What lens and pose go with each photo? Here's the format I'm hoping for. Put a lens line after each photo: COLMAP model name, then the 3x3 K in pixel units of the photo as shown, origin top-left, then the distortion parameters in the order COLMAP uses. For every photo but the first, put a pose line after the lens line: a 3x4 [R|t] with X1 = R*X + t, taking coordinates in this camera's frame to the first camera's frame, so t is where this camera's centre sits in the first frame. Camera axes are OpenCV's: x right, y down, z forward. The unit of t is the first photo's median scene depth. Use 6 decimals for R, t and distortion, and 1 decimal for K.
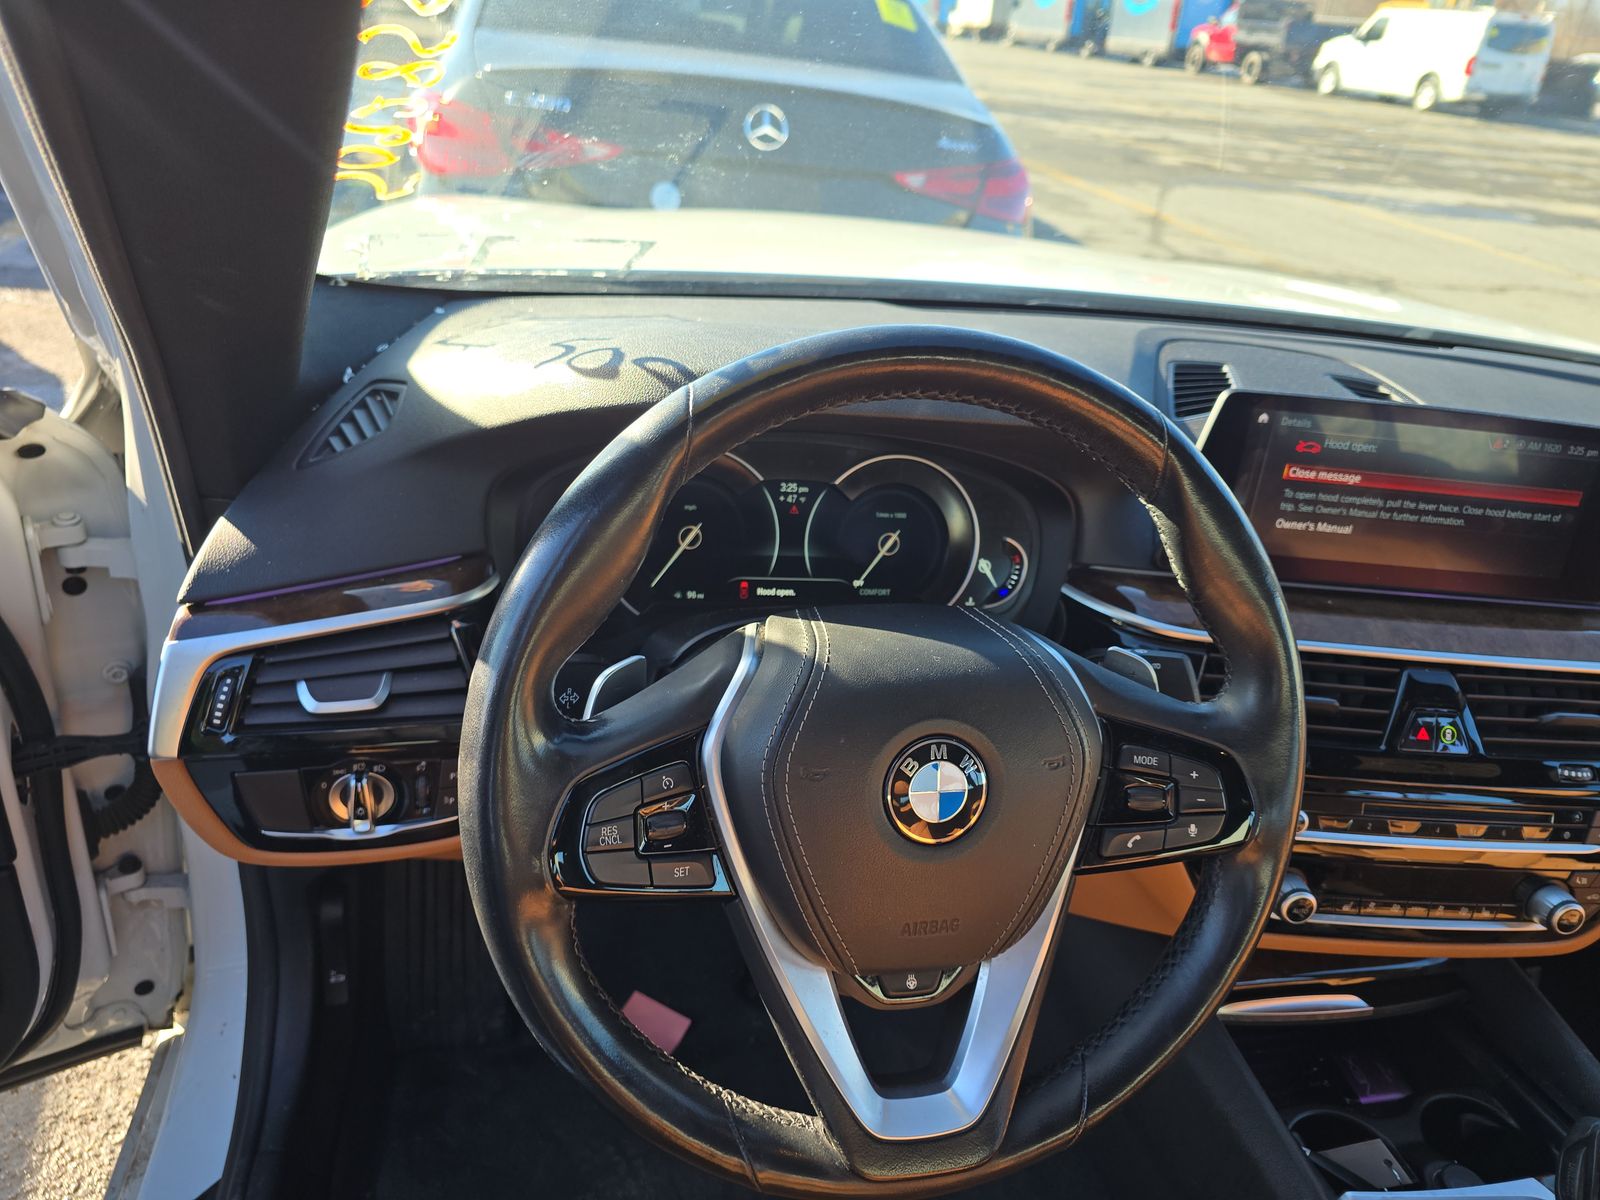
lens RADIAL K [[1097.4, 0, 801.9], [0, 1097.4, 595.7], [0, 0, 1]] dist [0.004801, -0.001830]
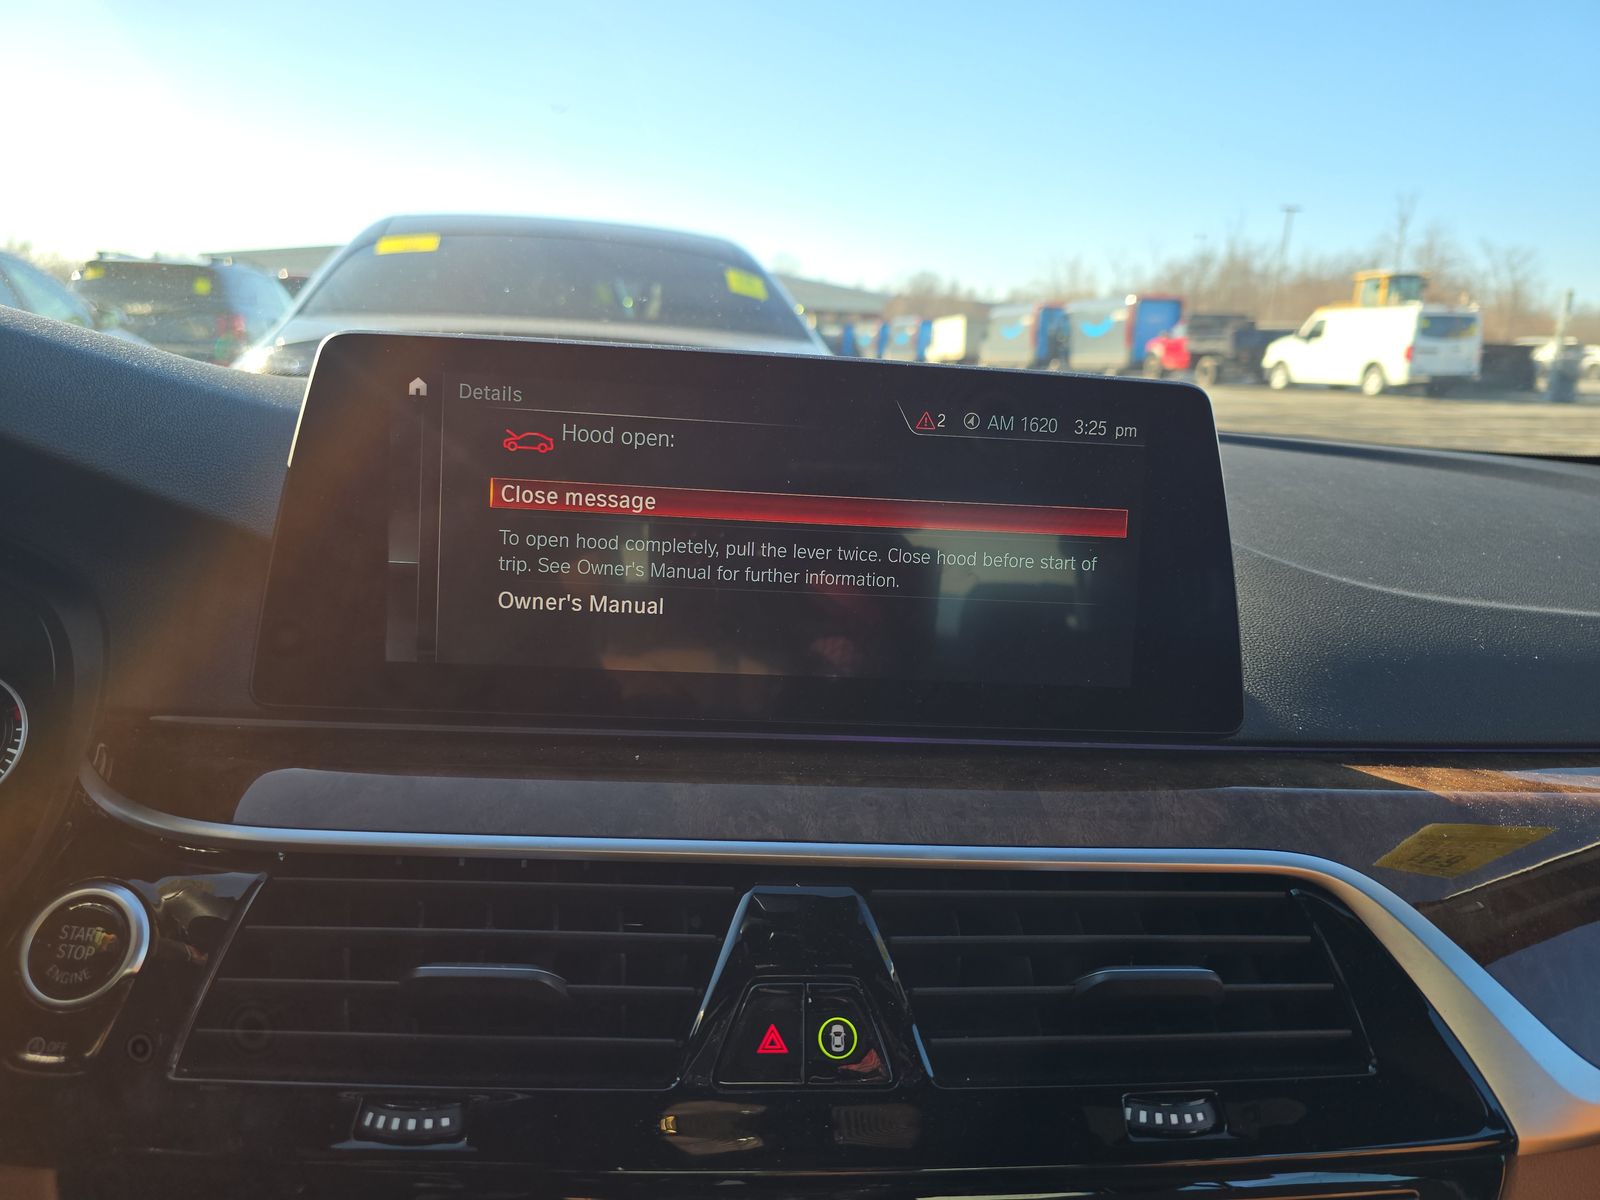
lens RADIAL K [[1097.4, 0, 802.8], [0, 1097.4, 607.8], [0, 0, 1]] dist [0.004801, -0.001830]
pose [[0.997736, -0.064779, -0.018069, 0.568059], [0.057587, 0.961707, -0.267960, 0.076330], [0.034735, 0.266313, 0.963261, 0.520883]]
